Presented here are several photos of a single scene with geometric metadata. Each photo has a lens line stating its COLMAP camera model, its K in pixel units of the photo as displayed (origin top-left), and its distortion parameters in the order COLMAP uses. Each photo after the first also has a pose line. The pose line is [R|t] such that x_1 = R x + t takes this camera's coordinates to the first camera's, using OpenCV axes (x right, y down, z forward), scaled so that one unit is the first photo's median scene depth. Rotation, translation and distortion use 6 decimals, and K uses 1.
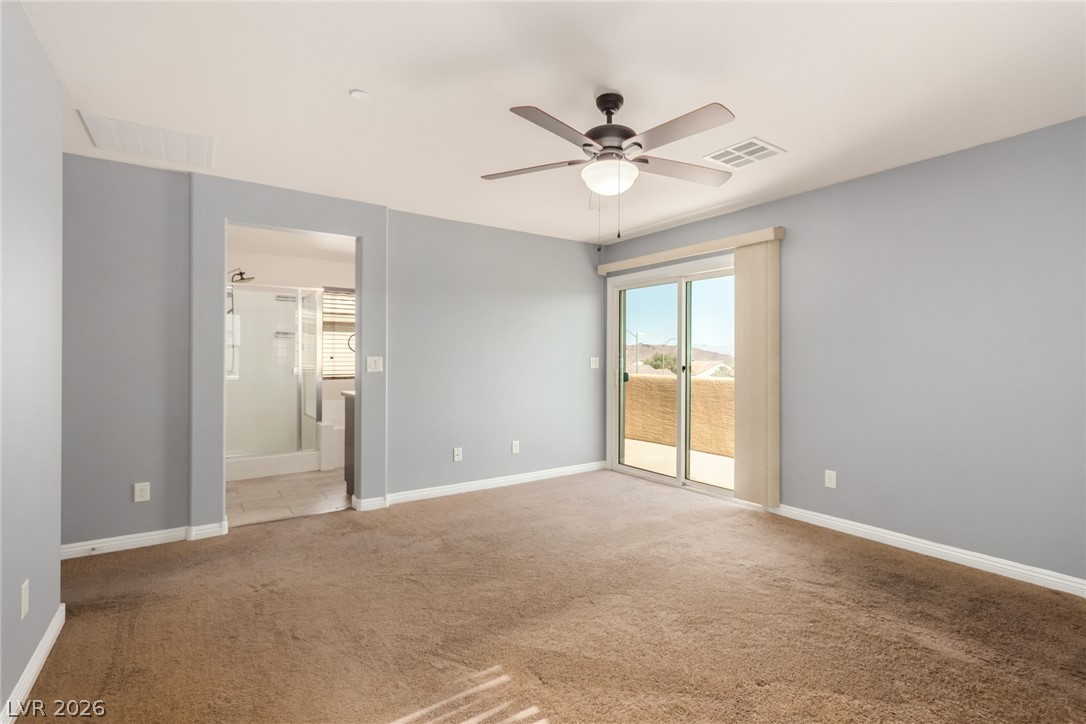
lens RADIAL K [[502.3, 0, 551.0], [0, 502.3, 359.0], [0, 0, 1]] dist [-0.003393, 0.000498]
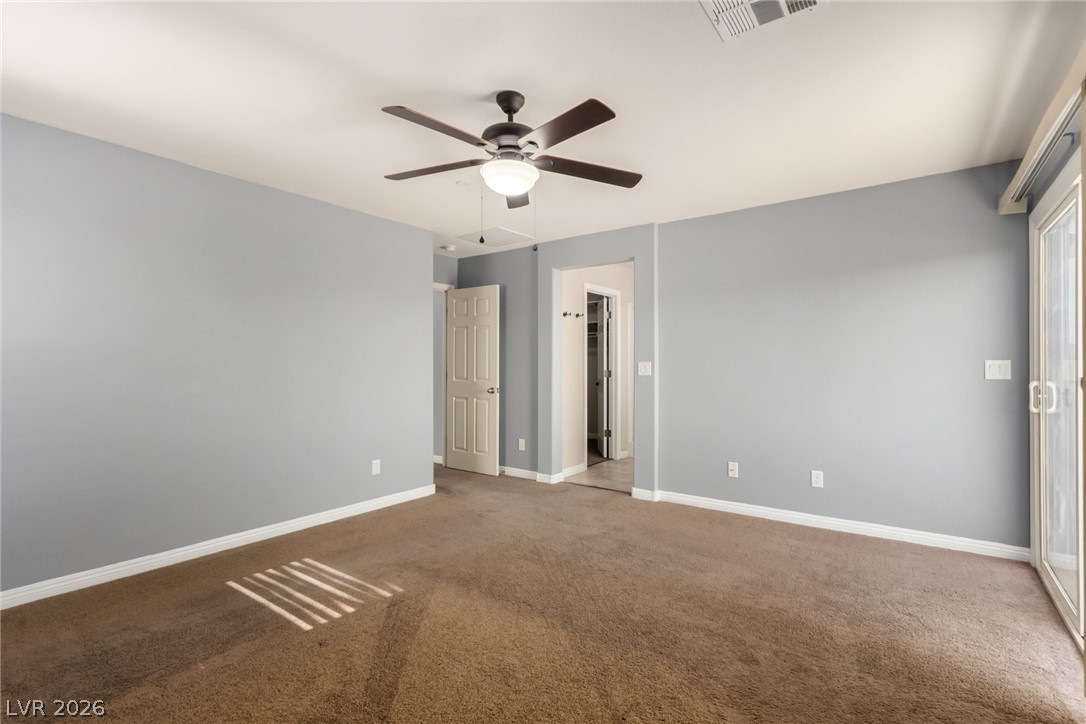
lens RADIAL K [[502.3, 0, 553.9], [0, 502.3, 360.0], [0, 0, 1]] dist [-0.003393, 0.000498]
pose [[0.323932, -0.007992, -0.946047, 0.719350], [0.001742, 0.999968, -0.007852, -0.000067], [0.946079, 0.000896, 0.323935, 0.516351]]
